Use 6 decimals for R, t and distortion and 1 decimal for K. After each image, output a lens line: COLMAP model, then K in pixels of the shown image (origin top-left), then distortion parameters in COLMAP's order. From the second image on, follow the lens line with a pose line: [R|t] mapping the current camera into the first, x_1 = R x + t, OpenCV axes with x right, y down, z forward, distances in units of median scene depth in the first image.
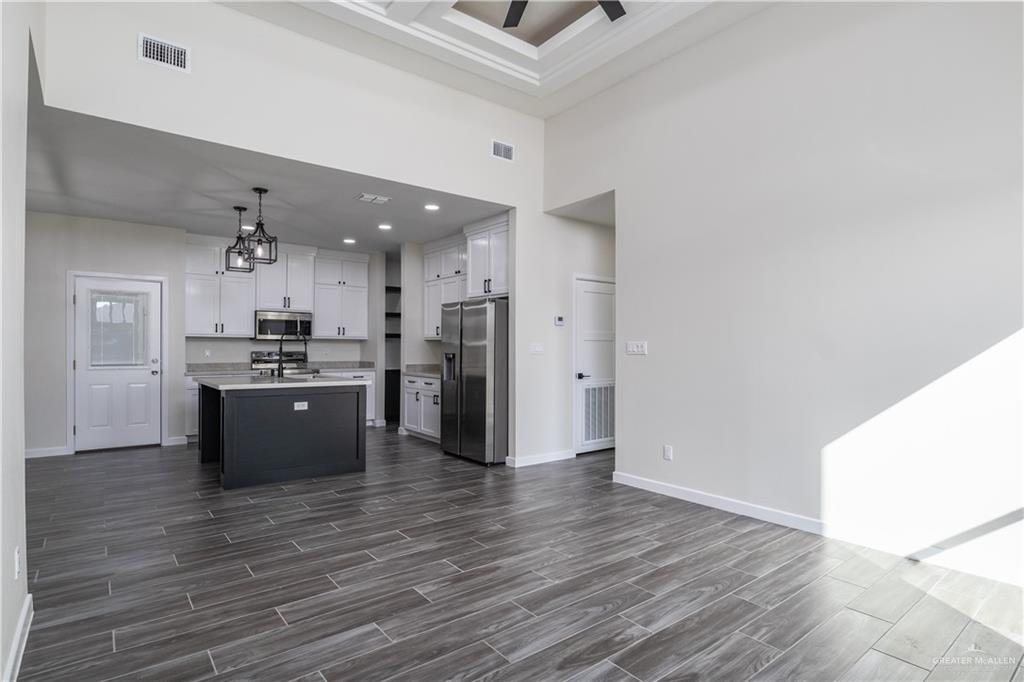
lens RADIAL K [[530.2, 0, 513.6], [0, 530.2, 346.1], [0, 0, 1]] dist [-0.002149, 0.000012]
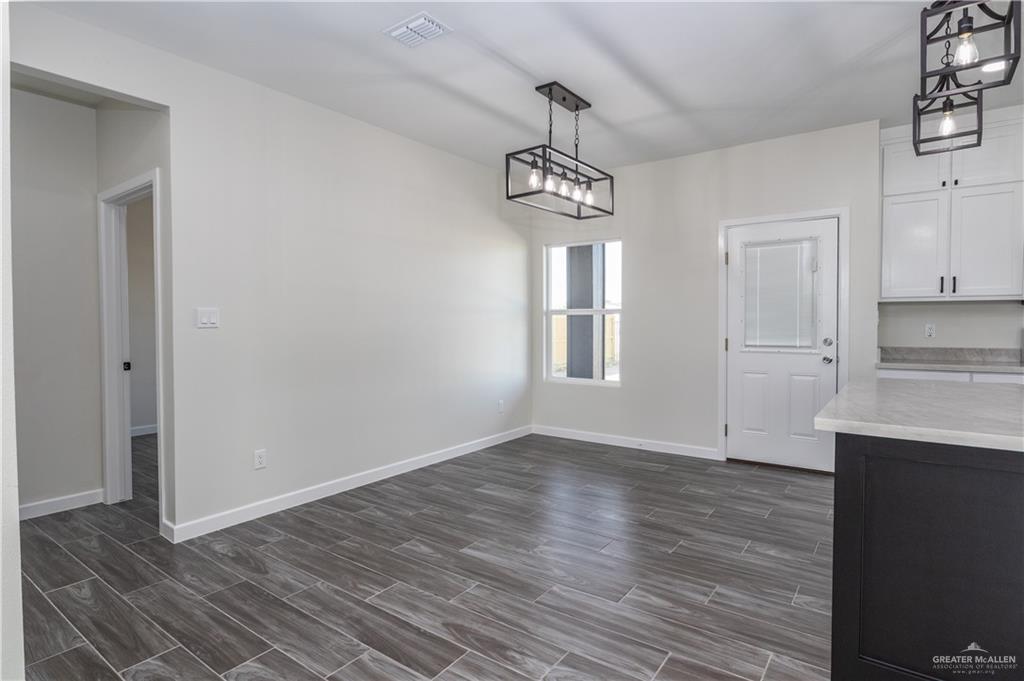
lens RADIAL K [[530.2, 0, 515.1], [0, 530.2, 334.5], [0, 0, 1]] dist [-0.002149, 0.000012]
pose [[0.257506, 0.012667, -0.966194, -0.158873], [0.005160, 0.999882, 0.014484, 0.007872], [0.966263, -0.008715, 0.257410, 0.475108]]
